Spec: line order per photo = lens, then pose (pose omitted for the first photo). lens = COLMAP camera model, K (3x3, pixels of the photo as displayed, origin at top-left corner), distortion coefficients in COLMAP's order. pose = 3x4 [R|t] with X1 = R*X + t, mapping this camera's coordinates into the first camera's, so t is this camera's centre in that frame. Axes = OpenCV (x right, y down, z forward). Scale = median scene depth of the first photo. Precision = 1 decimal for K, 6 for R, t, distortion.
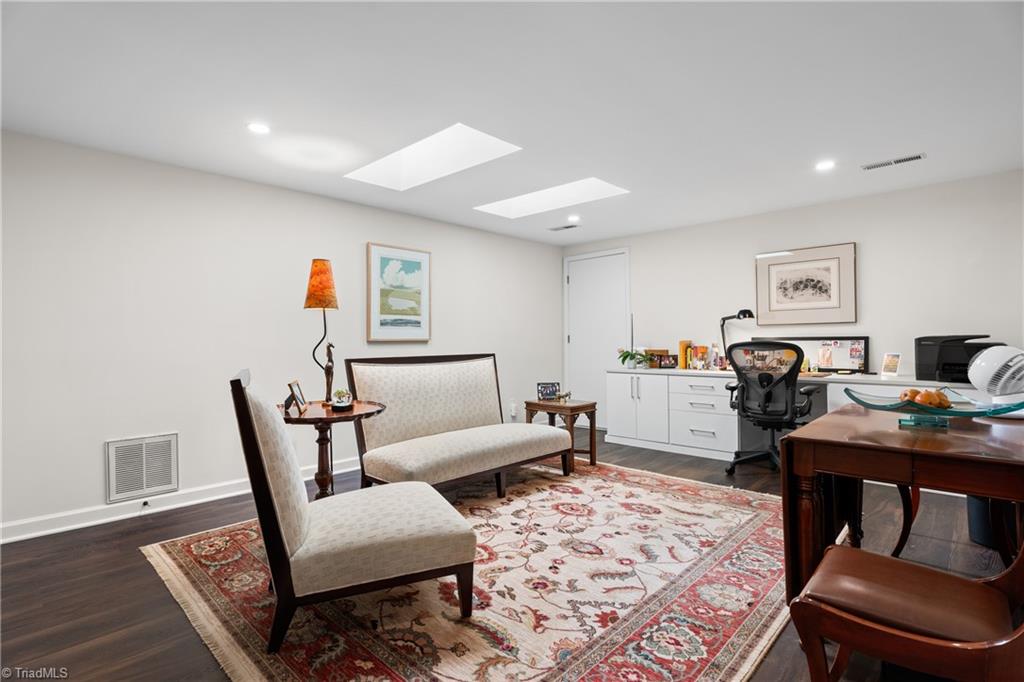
lens RADIAL K [[486.1, 0, 512.0], [0, 486.1, 341.0], [0, 0, 1]] dist [0.000127, -0.000010]
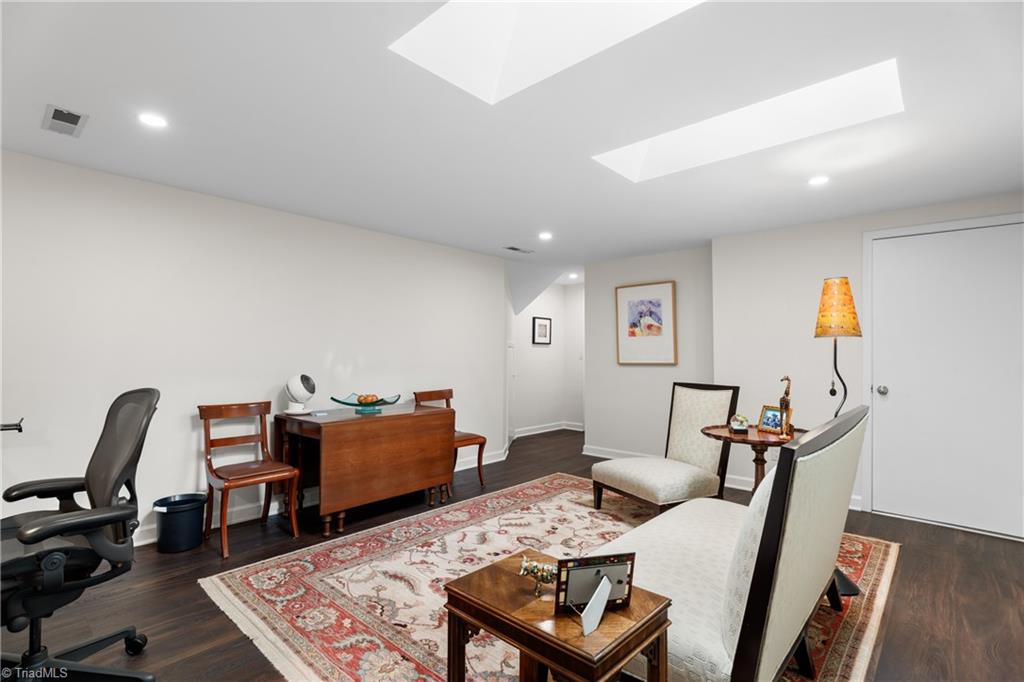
lens RADIAL K [[486.1, 0, 512.0], [0, 486.1, 341.0], [0, 0, 1]] dist [0.000127, -0.000010]
pose [[-0.999647, 0.003065, -0.026381, 0.230787], [0.003628, 0.999767, -0.021298, -0.056273], [0.026310, -0.021386, -0.999425, 2.275826]]
